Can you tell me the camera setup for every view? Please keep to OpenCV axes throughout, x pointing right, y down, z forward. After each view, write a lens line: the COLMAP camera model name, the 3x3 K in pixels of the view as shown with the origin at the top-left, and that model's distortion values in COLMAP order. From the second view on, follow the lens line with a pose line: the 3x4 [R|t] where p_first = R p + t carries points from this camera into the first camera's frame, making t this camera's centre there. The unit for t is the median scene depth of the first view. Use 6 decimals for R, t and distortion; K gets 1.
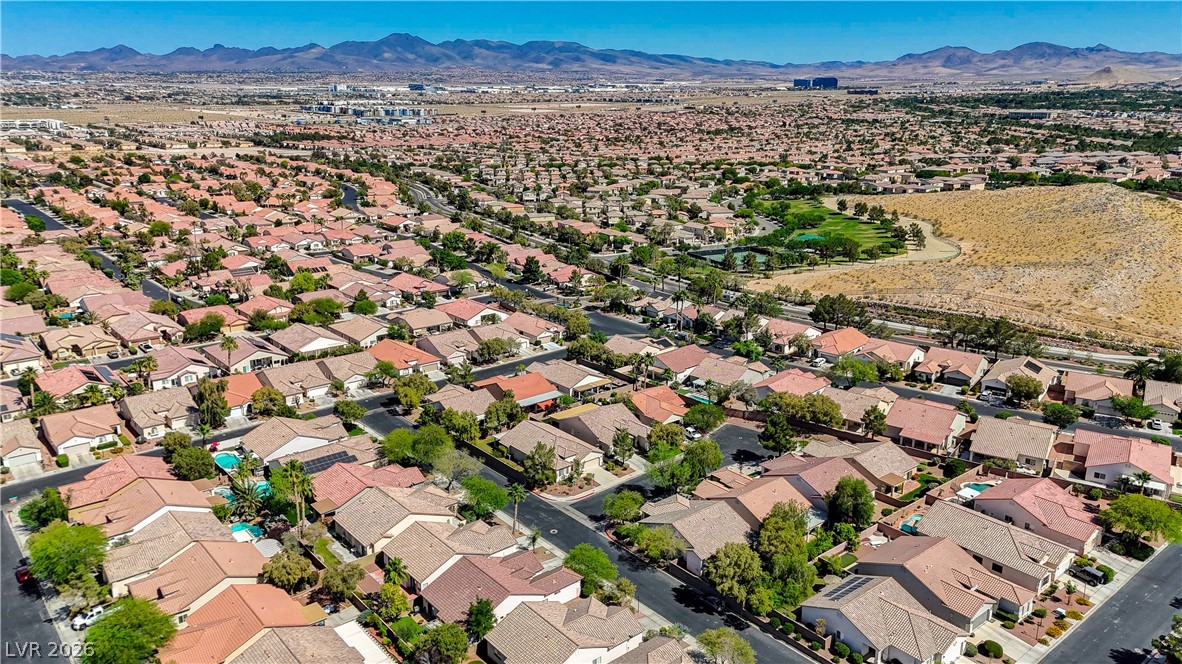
lens RADIAL K [[865.9, 0, 591.0], [0, 865.9, 332.0], [0, 0, 1]] dist [0.167125, -0.134760]
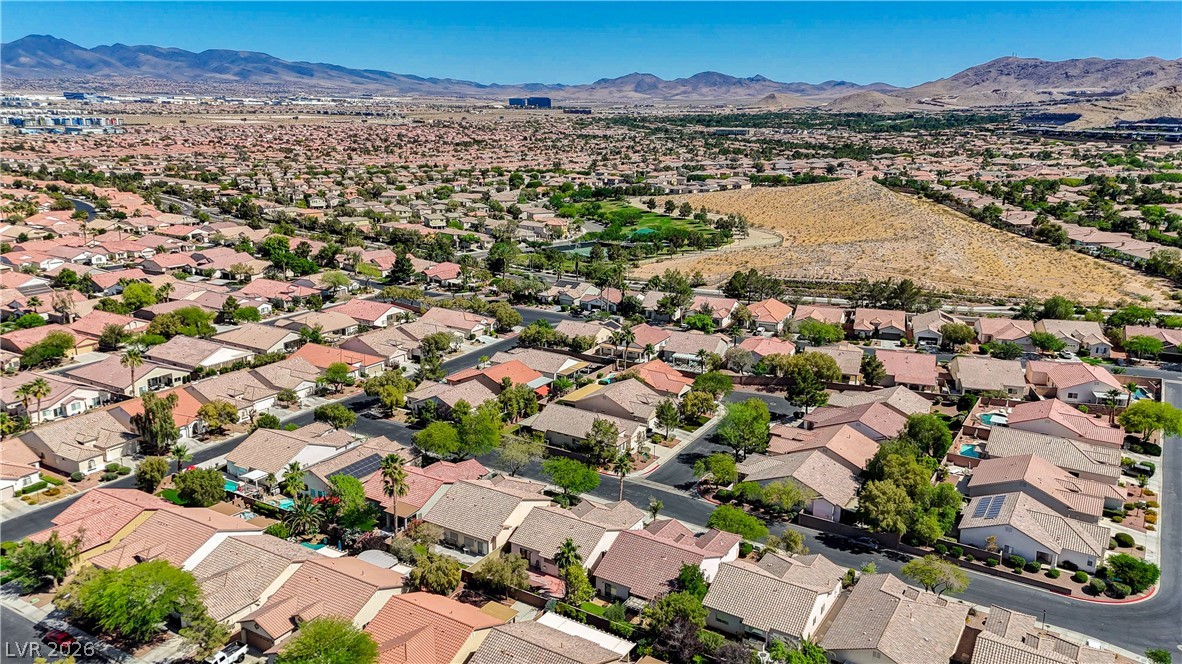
lens RADIAL K [[865.9, 0, 591.0], [0, 865.9, 332.0], [0, 0, 1]] dist [0.167125, -0.134760]
pose [[0.948363, -0.071690, 0.308979, -0.227149], [0.077766, 0.996944, -0.007376, 0.024110], [-0.307506, 0.031024, 0.951040, 0.058533]]
